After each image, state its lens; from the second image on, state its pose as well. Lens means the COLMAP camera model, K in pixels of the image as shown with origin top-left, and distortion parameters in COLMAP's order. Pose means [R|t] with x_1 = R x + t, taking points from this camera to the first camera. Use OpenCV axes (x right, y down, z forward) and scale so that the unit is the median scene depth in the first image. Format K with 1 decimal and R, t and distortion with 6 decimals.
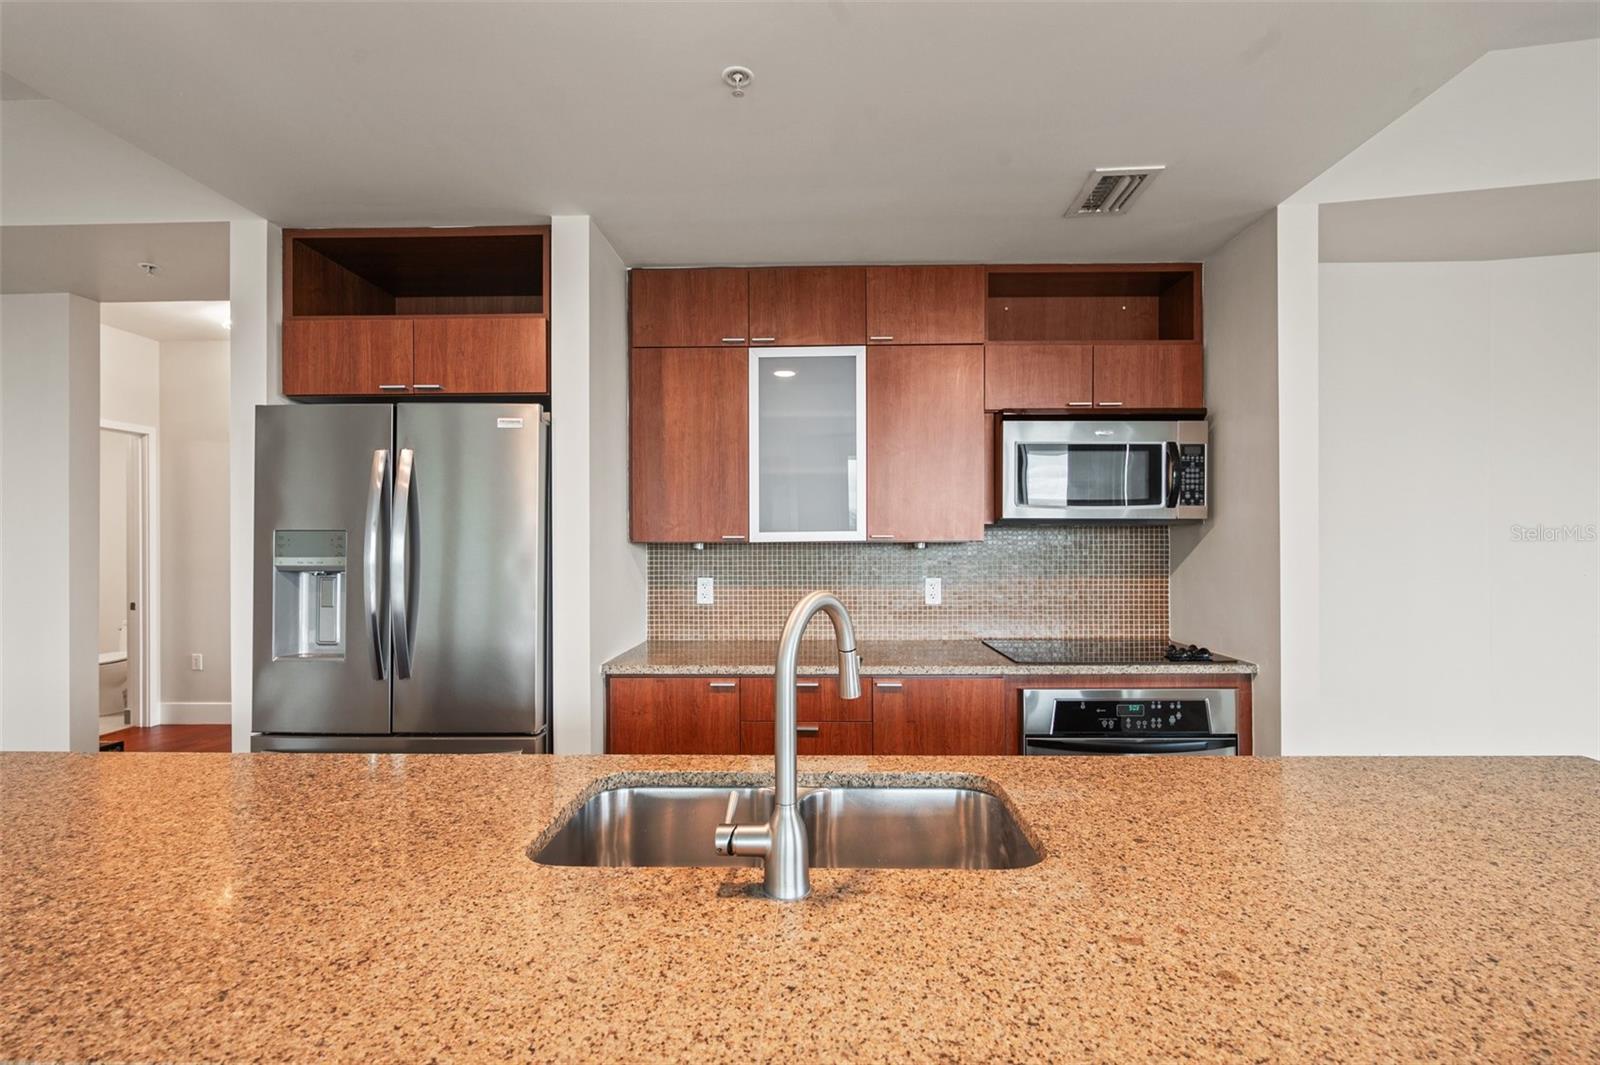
lens RADIAL K [[711.9, 0, 799.8], [0, 711.9, 541.9], [0, 0, 1]] dist [-0.011658, -0.000562]
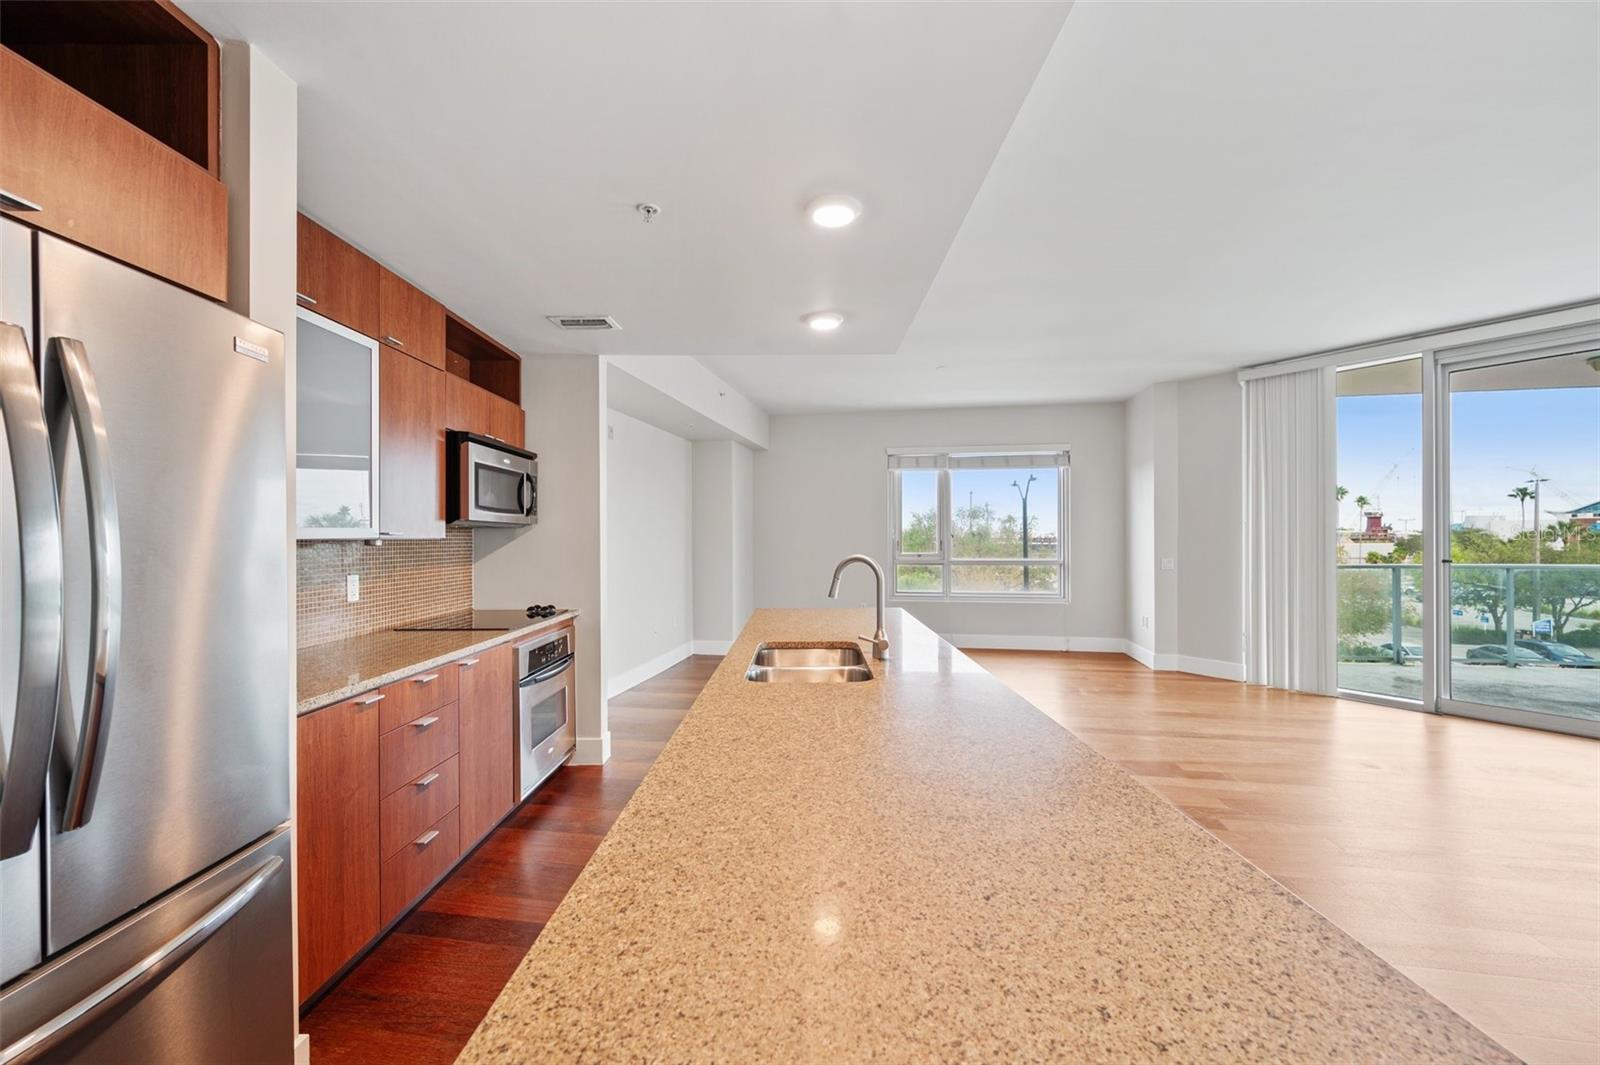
lens RADIAL K [[636.6, 0, 801.7], [0, 636.6, 536.9], [0, 0, 1]] dist [-0.003718, 0.000240]
pose [[-0.021026, 0.004072, 0.999771, -0.847394], [0.005404, 0.999978, -0.003959, 0.003827], [-0.999764, 0.005320, -0.021047, 0.449224]]
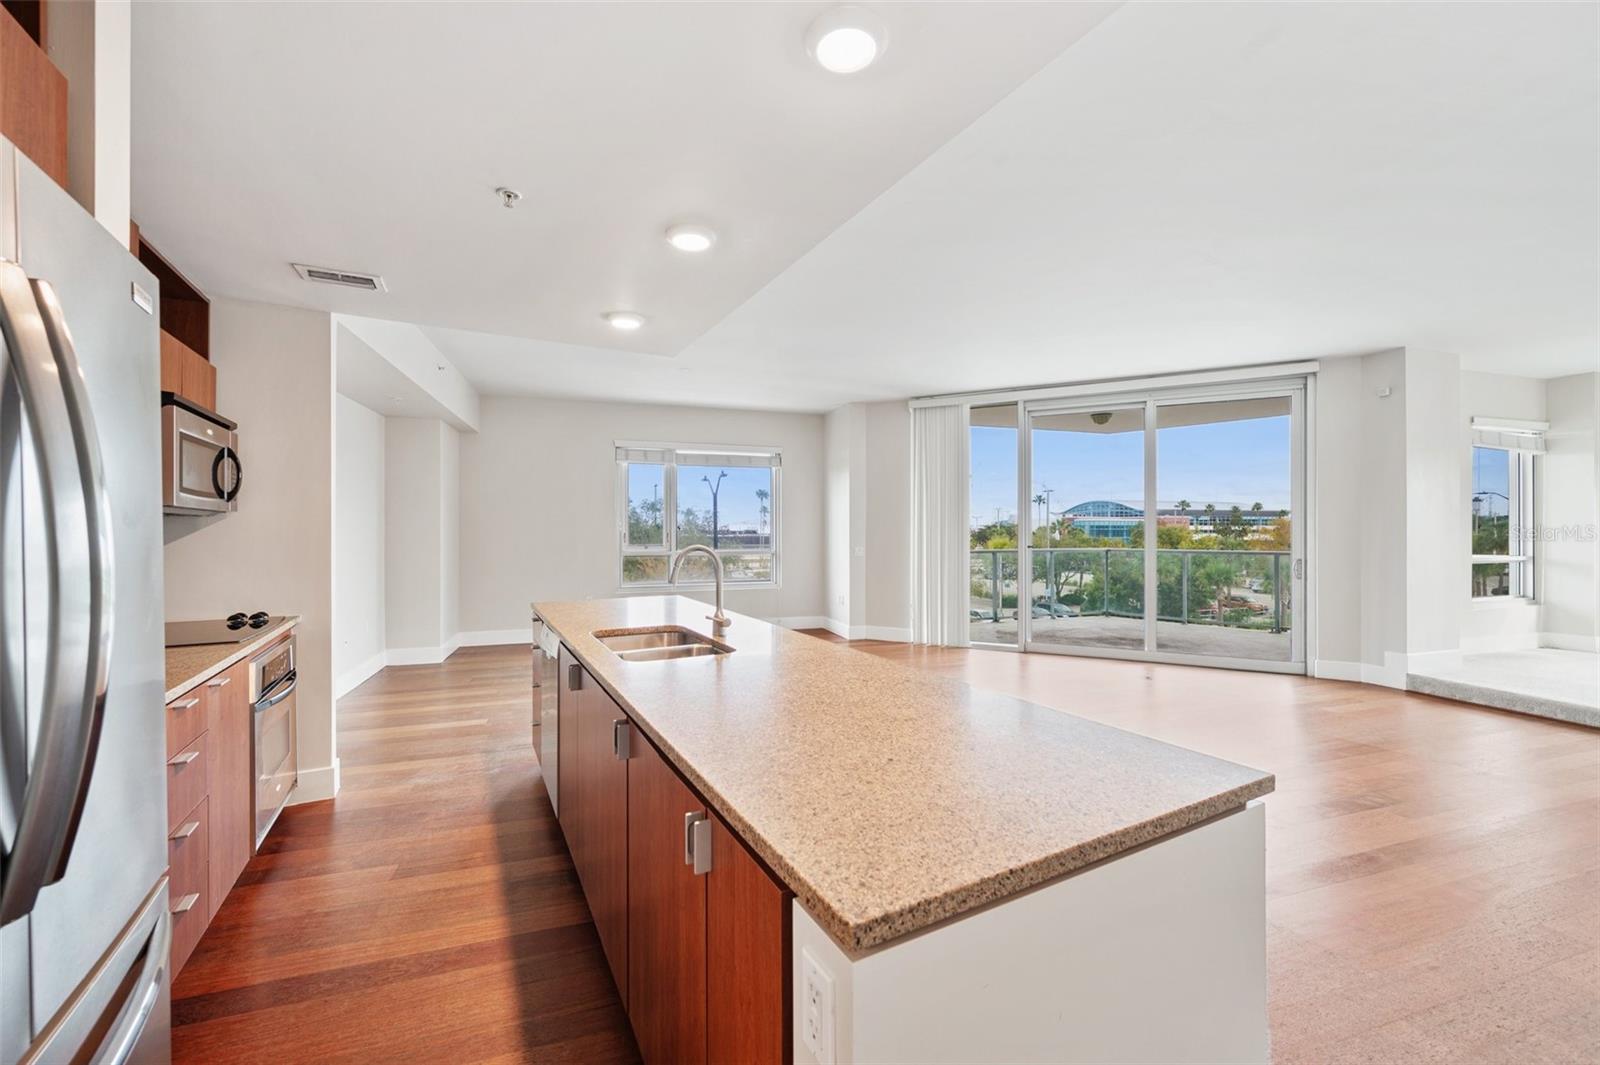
lens RADIAL K [[636.6, 0, 811.5], [0, 636.6, 528.4], [0, 0, 1]] dist [-0.003718, 0.000240]
pose [[-0.501014, 0.004797, 0.865426, -0.908058], [0.004183, 0.999986, -0.003121, 0.003841], [-0.865429, 0.002057, -0.501027, 0.691144]]
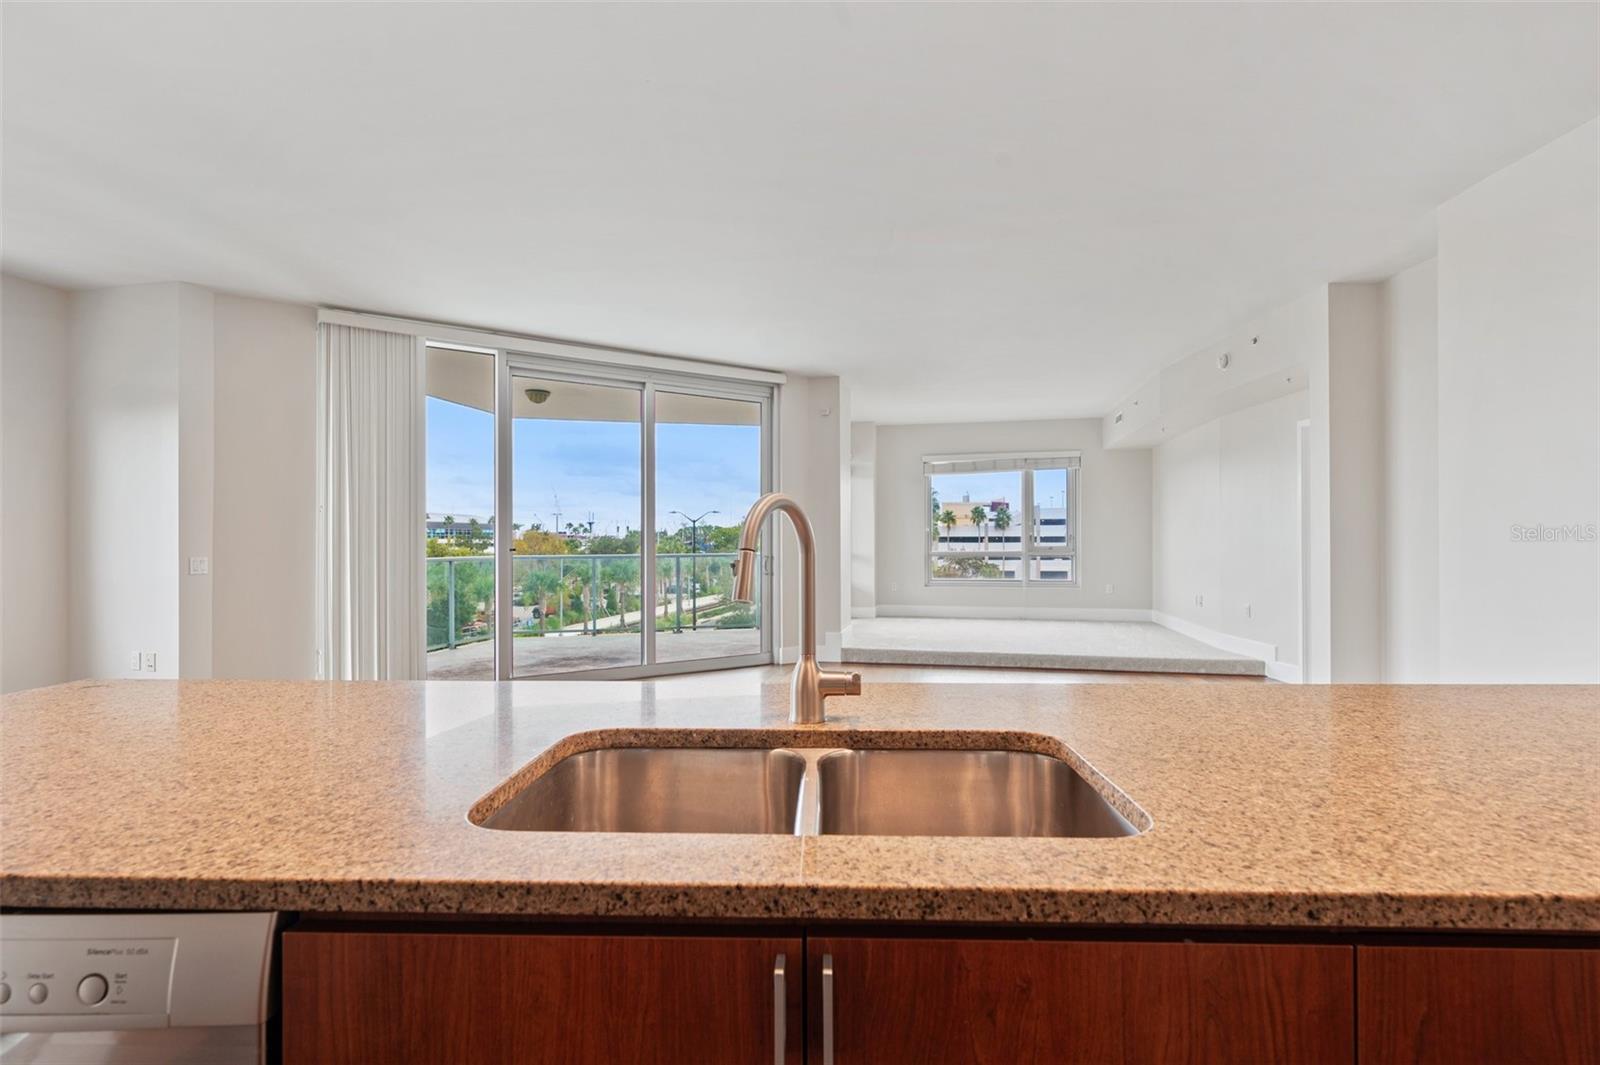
lens RADIAL K [[711.9, 0, 798.0], [0, 711.9, 538.0], [0, 0, 1]] dist [-0.011658, -0.000562]
pose [[-0.999940, 0.009043, 0.006133, 0.106708], [0.009025, 0.999955, -0.002899, 0.057198], [-0.006159, -0.002844, -0.999977, 0.766138]]
